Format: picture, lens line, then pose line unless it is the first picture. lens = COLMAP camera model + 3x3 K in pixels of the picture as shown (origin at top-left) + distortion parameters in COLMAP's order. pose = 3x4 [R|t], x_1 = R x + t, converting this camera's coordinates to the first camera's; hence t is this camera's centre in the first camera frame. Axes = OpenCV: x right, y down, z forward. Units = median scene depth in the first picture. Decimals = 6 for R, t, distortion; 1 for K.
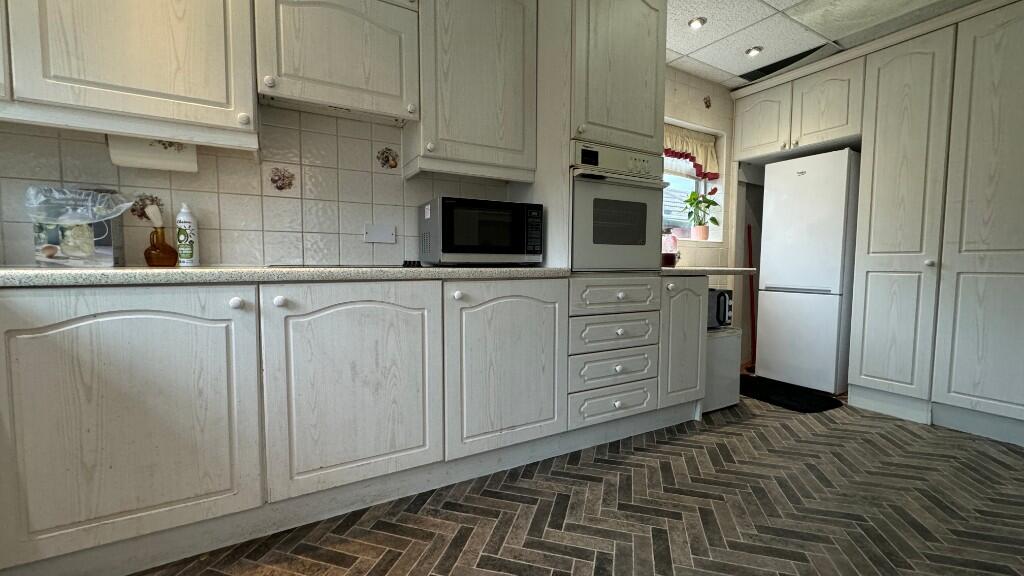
lens RADIAL K [[407.1, 0, 511.2], [0, 407.1, 287.9], [0, 0, 1]] dist [-0.002527, 0.000314]
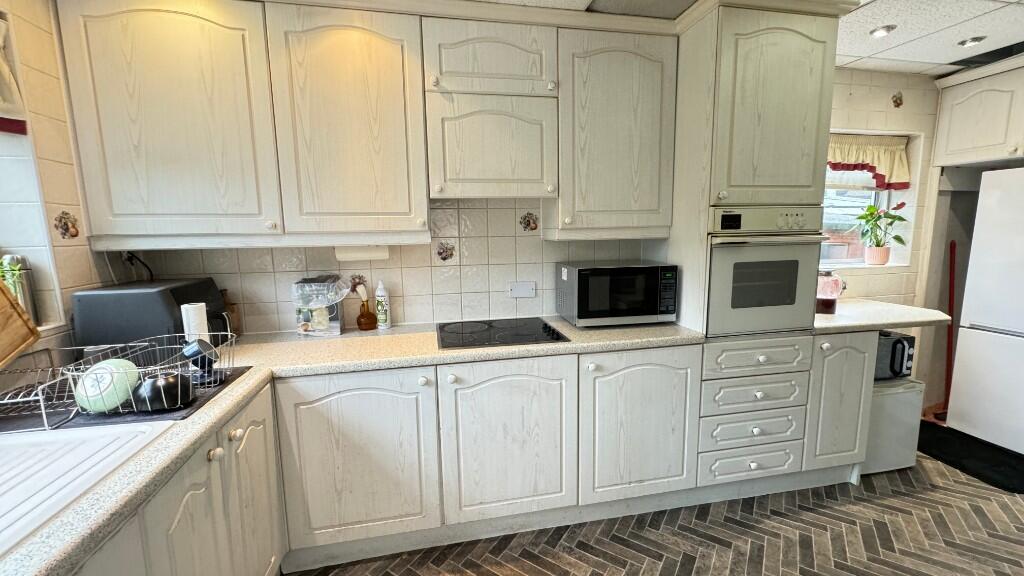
lens RADIAL K [[407.1, 0, 511.4], [0, 407.1, 288.4], [0, 0, 1]] dist [-0.002527, 0.000314]
pose [[0.950922, 0.021919, -0.308652, -0.001641], [0.002114, 0.997004, 0.077316, -0.260258], [0.309422, -0.074174, 0.948028, -0.099045]]
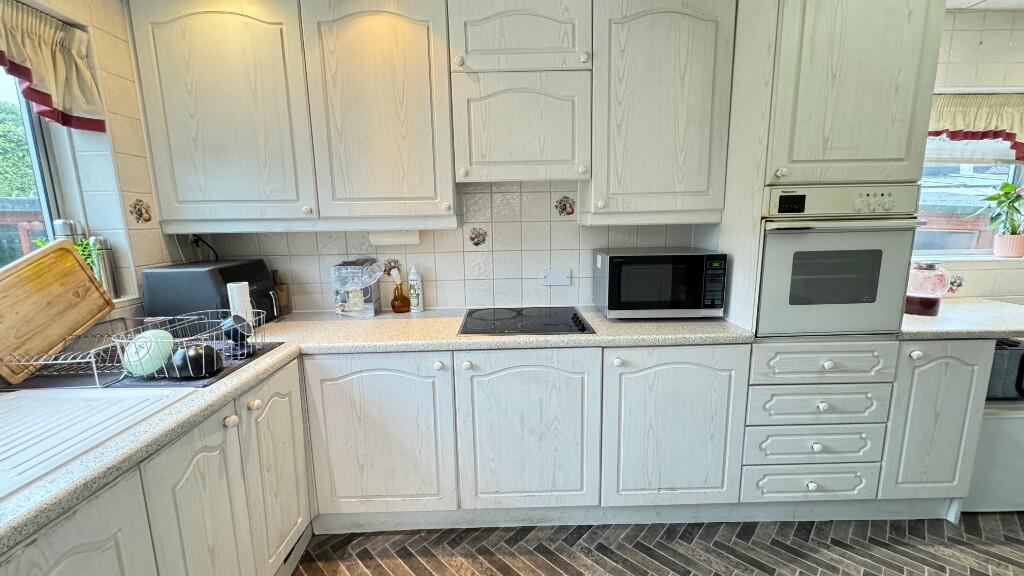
lens RADIAL K [[407.1, 0, 511.2], [0, 407.1, 288.0], [0, 0, 1]] dist [-0.002527, 0.000314]
pose [[0.877992, 0.058880, -0.475041, 0.103654], [-0.007400, 0.993957, 0.109521, -0.258491], [0.478619, -0.092643, 0.873121, -0.013312]]
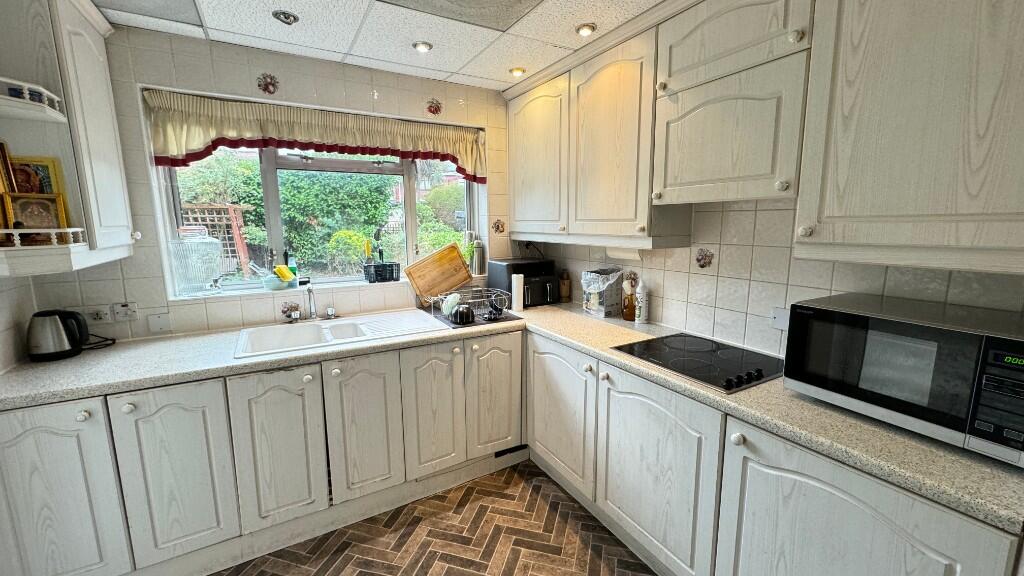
lens RADIAL K [[407.1, 0, 513.9], [0, 407.1, 288.5], [0, 0, 1]] dist [-0.002527, 0.000314]
pose [[0.002104, 0.156192, -0.987724, 0.559410], [-0.057461, 0.986114, 0.155815, -0.342099], [0.998346, 0.056427, 0.011050, 0.494316]]
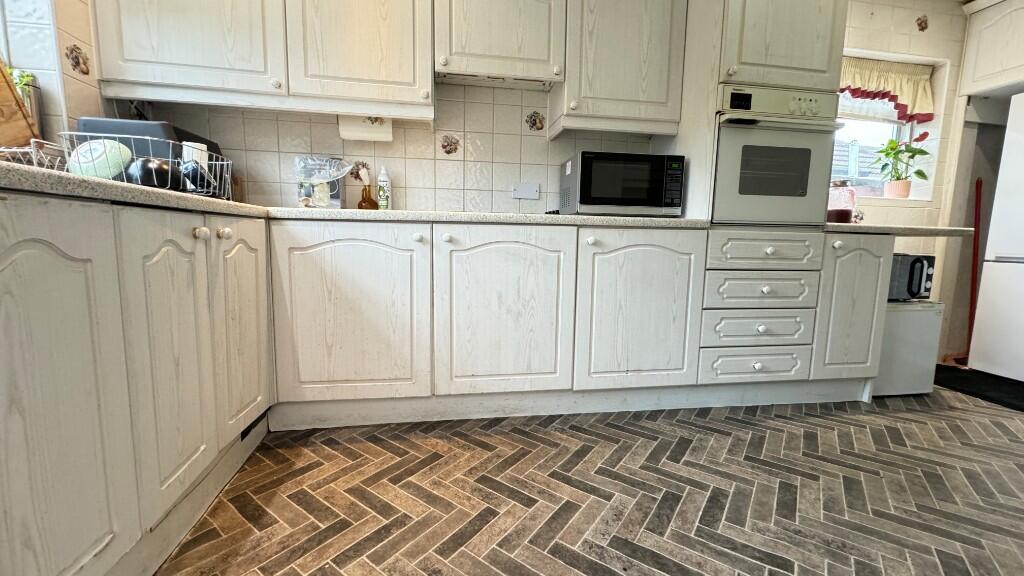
lens RADIAL K [[407.1, 0, 511.5], [0, 407.1, 287.5], [0, 0, 1]] dist [-0.002527, 0.000314]
pose [[0.939176, 0.053348, -0.339269, 0.040592], [-0.034842, 0.997565, 0.060410, 0.077656], [0.341665, -0.044914, 0.938748, -0.091454]]
